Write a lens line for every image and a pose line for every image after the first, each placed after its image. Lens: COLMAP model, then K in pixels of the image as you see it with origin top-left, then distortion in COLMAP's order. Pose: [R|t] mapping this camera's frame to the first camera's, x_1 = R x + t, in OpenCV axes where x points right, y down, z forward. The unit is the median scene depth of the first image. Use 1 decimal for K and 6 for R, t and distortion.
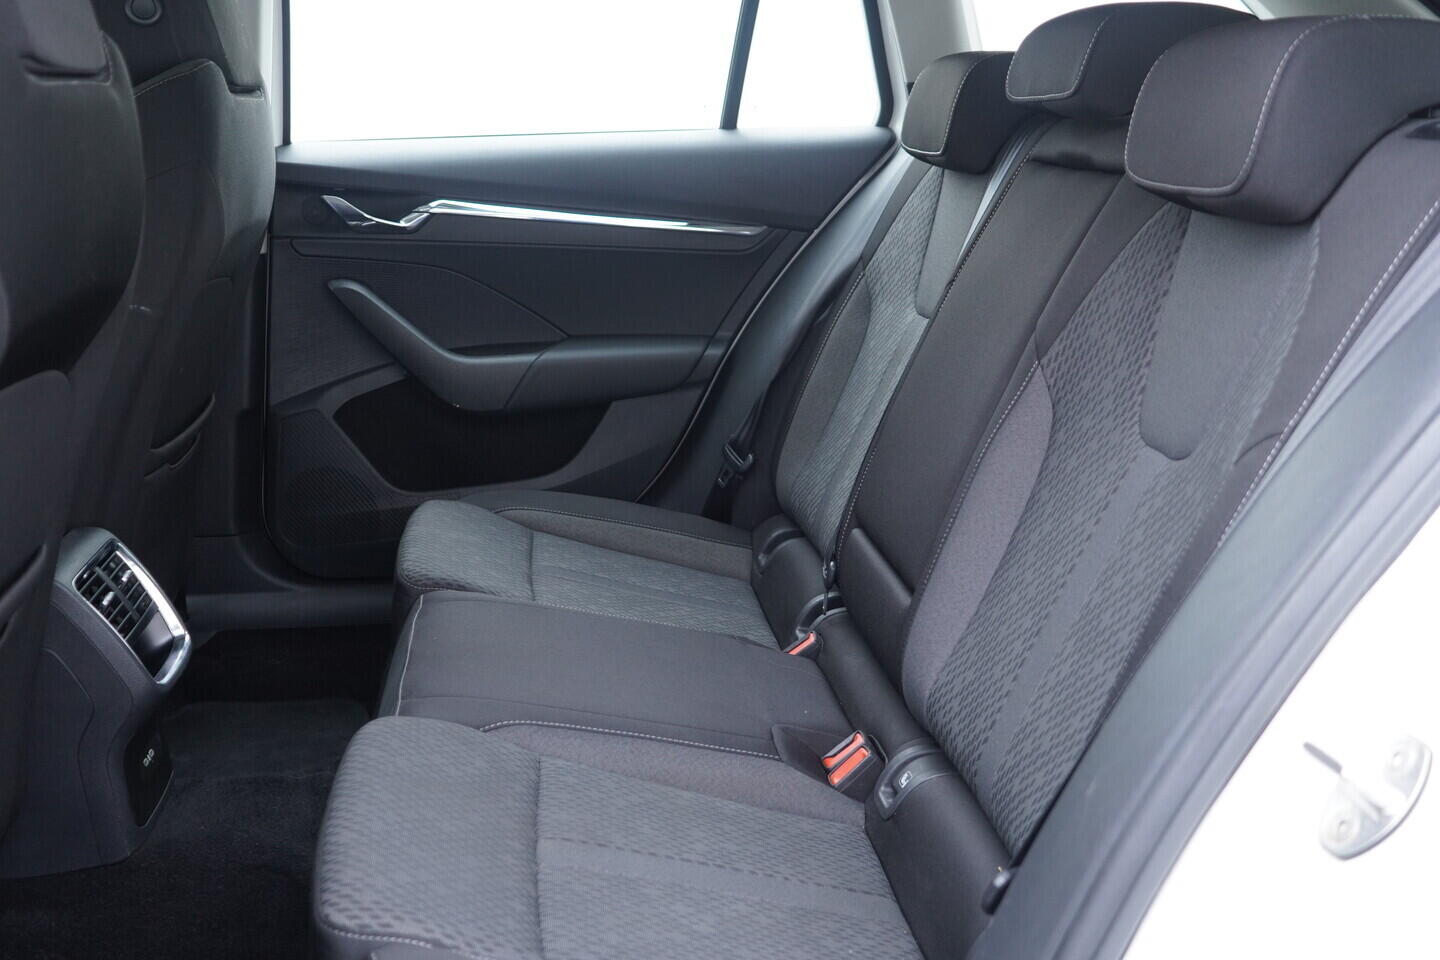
lens RADIAL K [[1460.5, 0, 715.7], [0, 1460.5, 486.3], [0, 0, 1]] dist [0.001238, 0.000000]
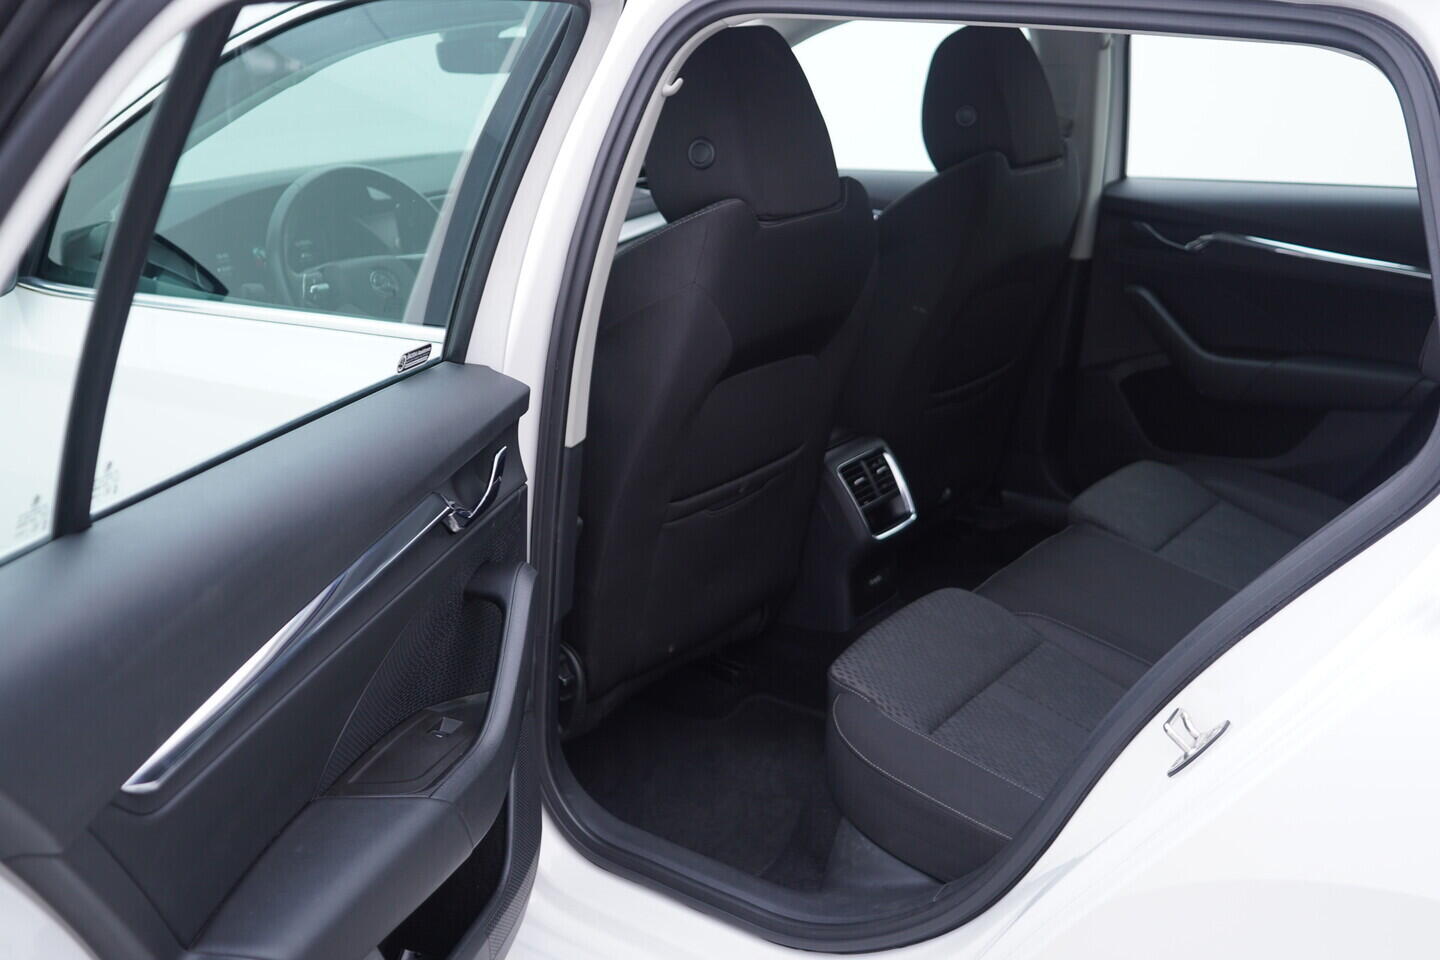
lens RADIAL K [[1460.5, 0, 723.5], [0, 1460.5, 477.9], [0, 0, 1]] dist [0.001238, 0.000000]
pose [[0.718578, 0.213991, -0.661705, 0.503081], [-0.166920, 0.976739, 0.134604, -0.109144], [0.675118, 0.013728, 0.737582, -0.300314]]
